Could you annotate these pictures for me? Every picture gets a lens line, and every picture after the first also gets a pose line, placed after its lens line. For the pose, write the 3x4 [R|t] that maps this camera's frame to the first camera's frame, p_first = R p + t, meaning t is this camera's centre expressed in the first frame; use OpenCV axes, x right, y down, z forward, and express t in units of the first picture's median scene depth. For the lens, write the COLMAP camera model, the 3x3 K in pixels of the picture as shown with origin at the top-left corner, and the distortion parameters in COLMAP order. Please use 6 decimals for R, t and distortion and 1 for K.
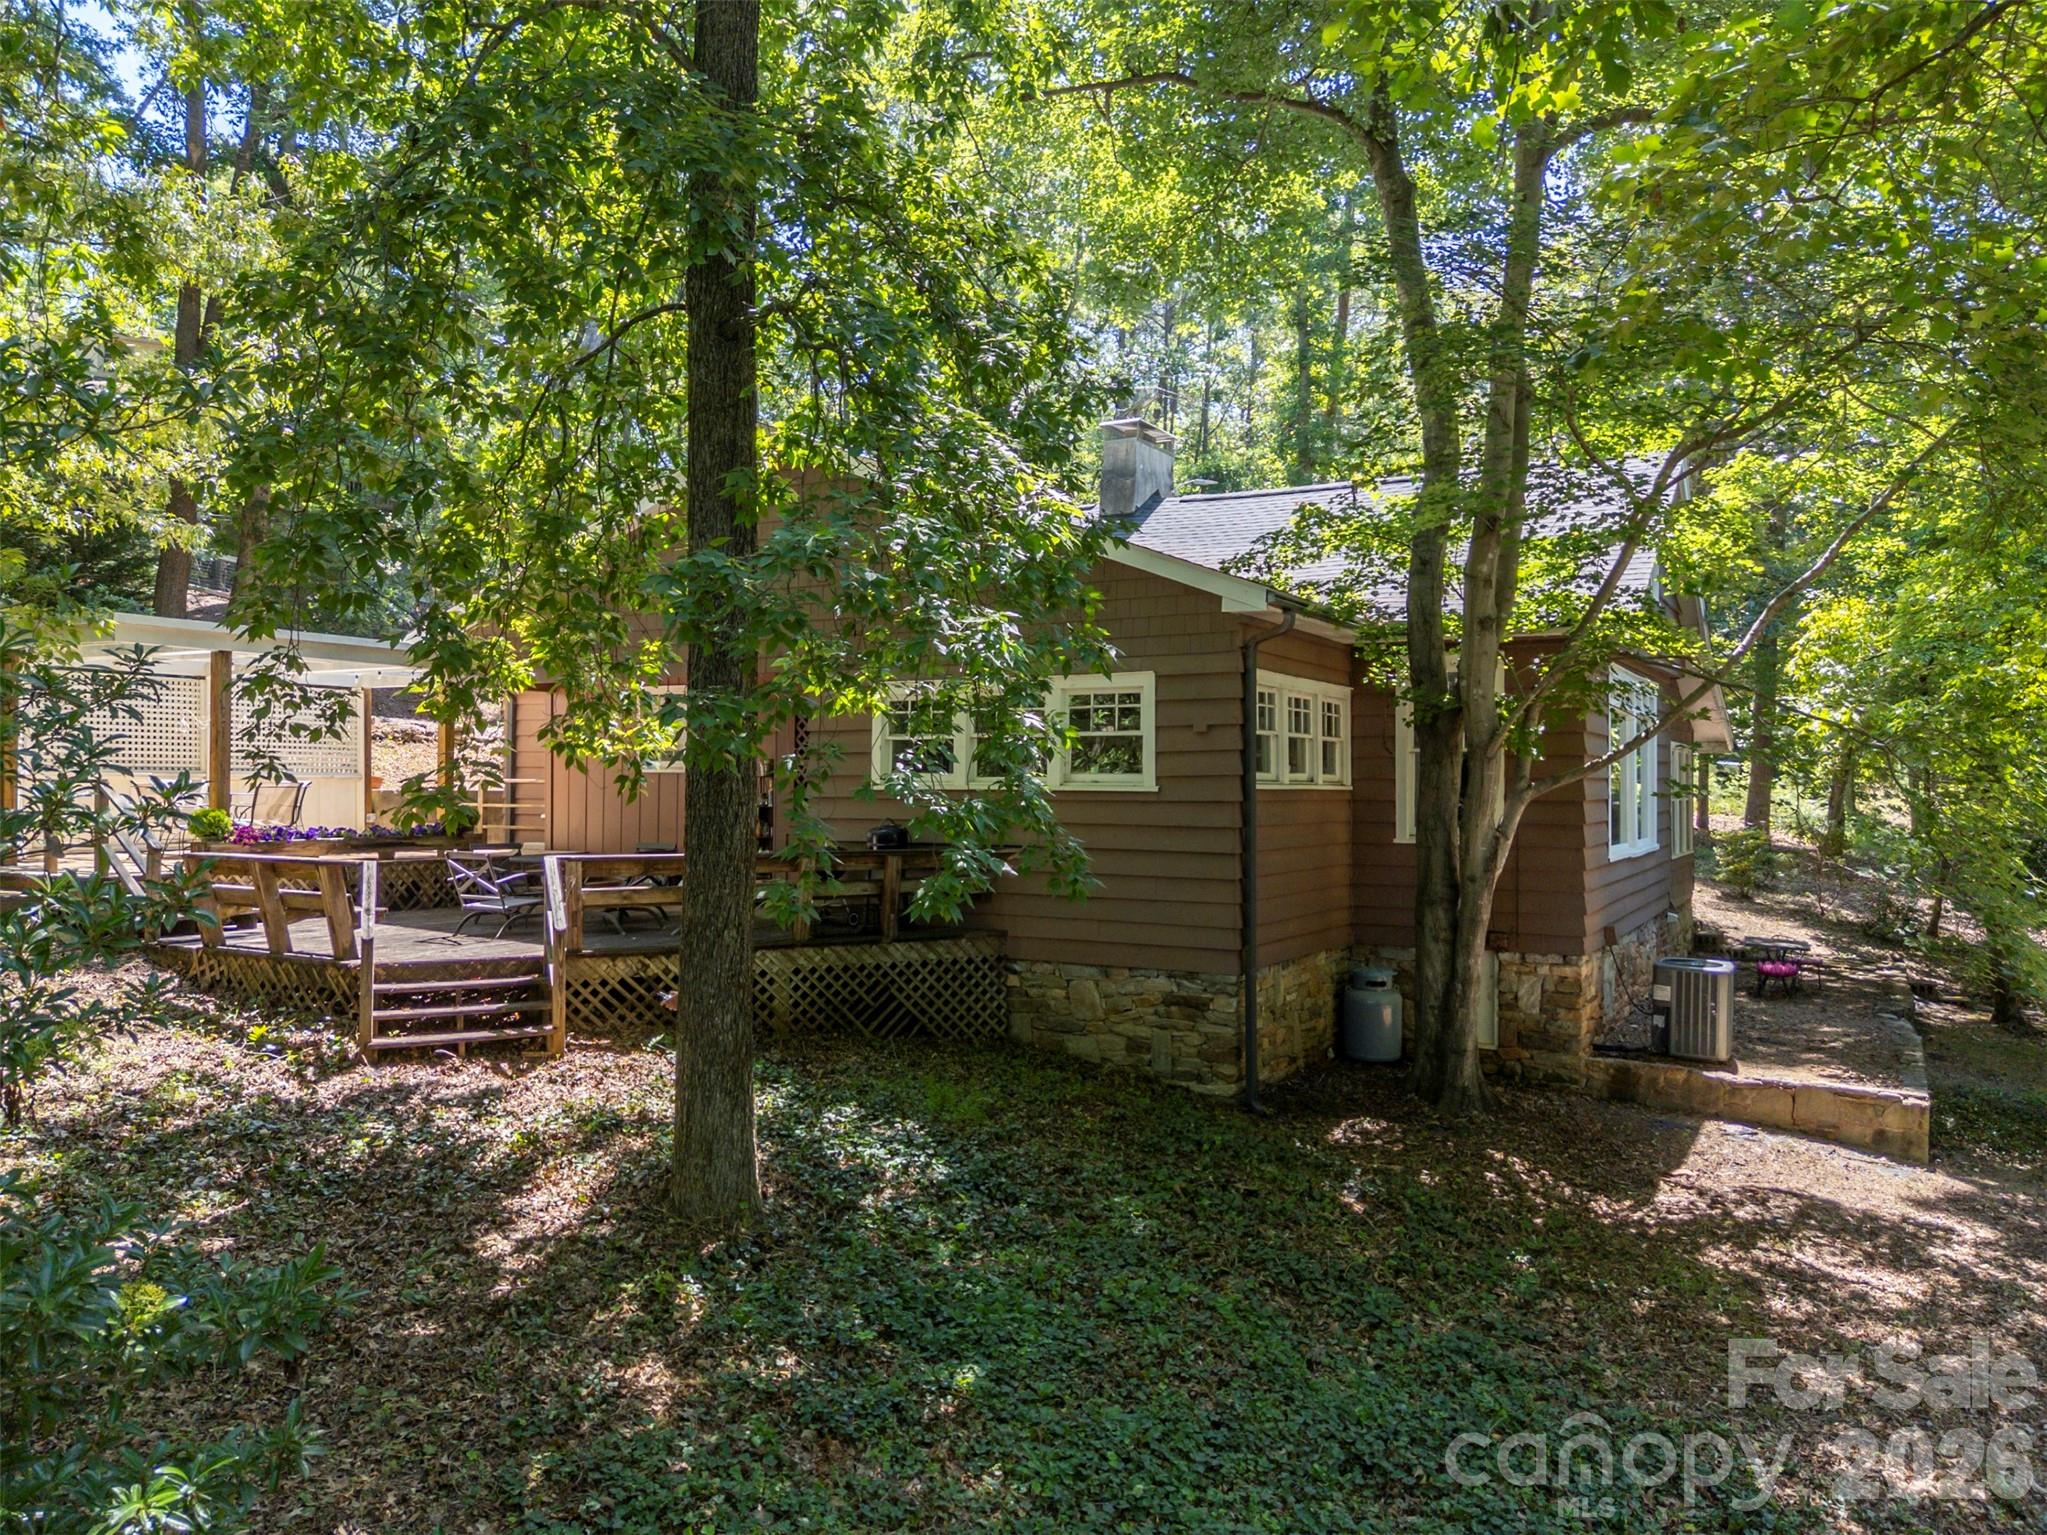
lens RADIAL K [[1514.1, 0, 1022.3], [0, 1514.1, 776.5], [0, 0, 1]] dist [0.075939, -0.072235]
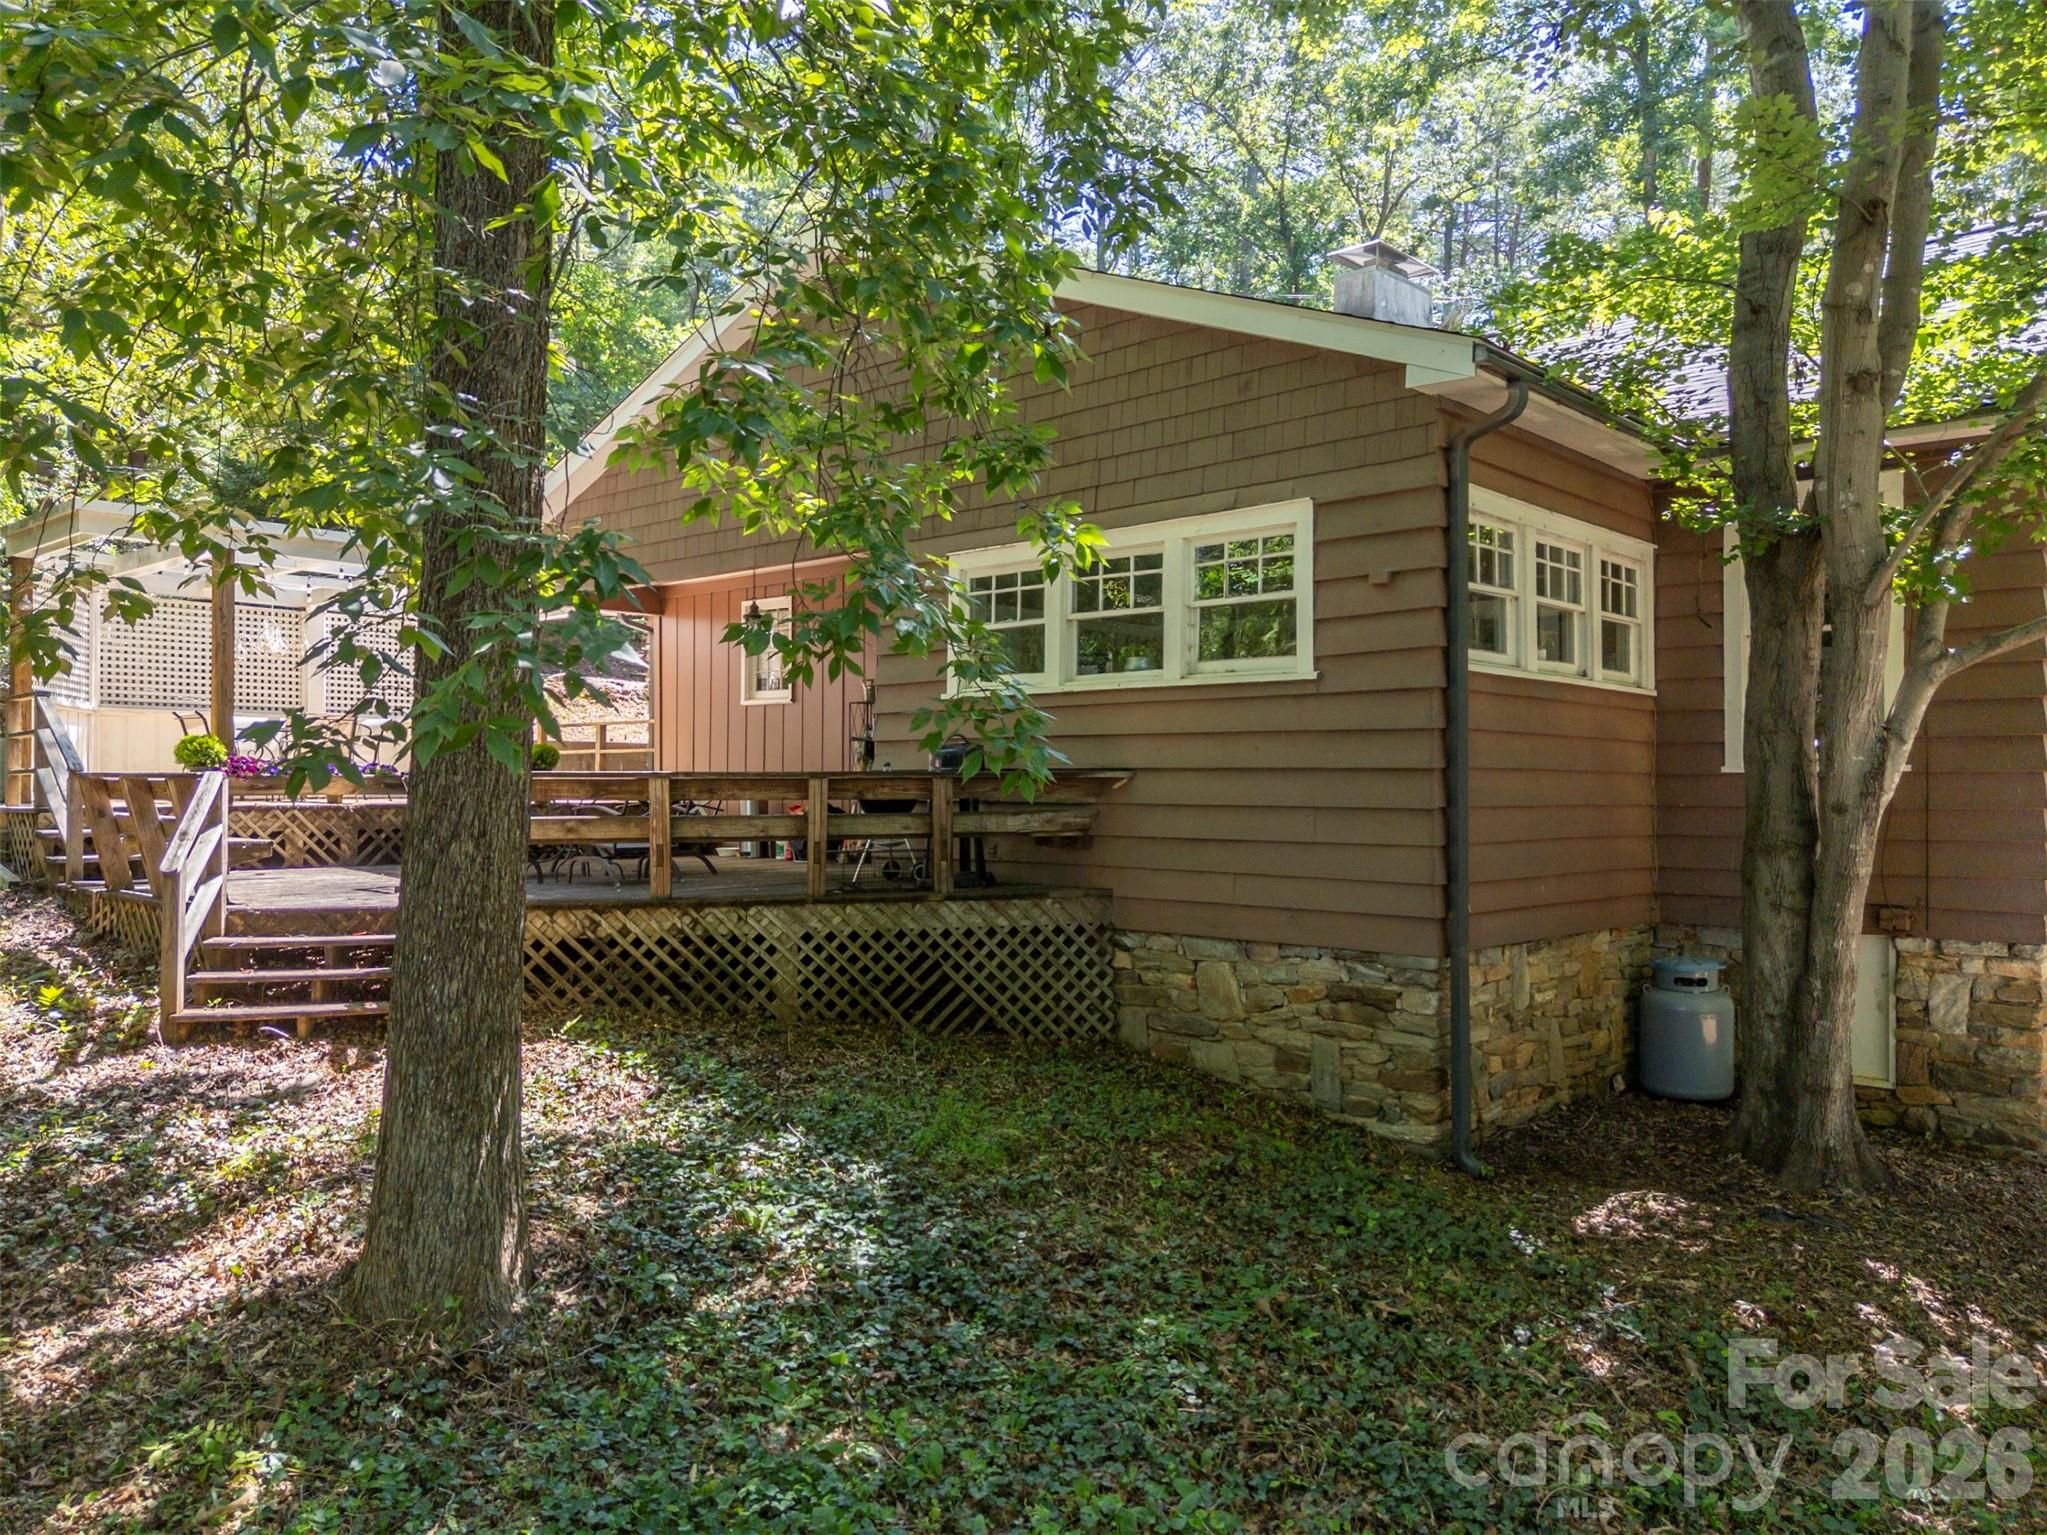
lens RADIAL K [[1514.1, 0, 1018.0], [0, 1514.1, 772.4], [0, 0, 1]] dist [0.075939, -0.072235]
pose [[0.973137, -0.004375, -0.230186, 0.115305], [0.003101, 0.999978, -0.005895, 0.054464], [0.230207, 0.005023, 0.973129, 0.320807]]
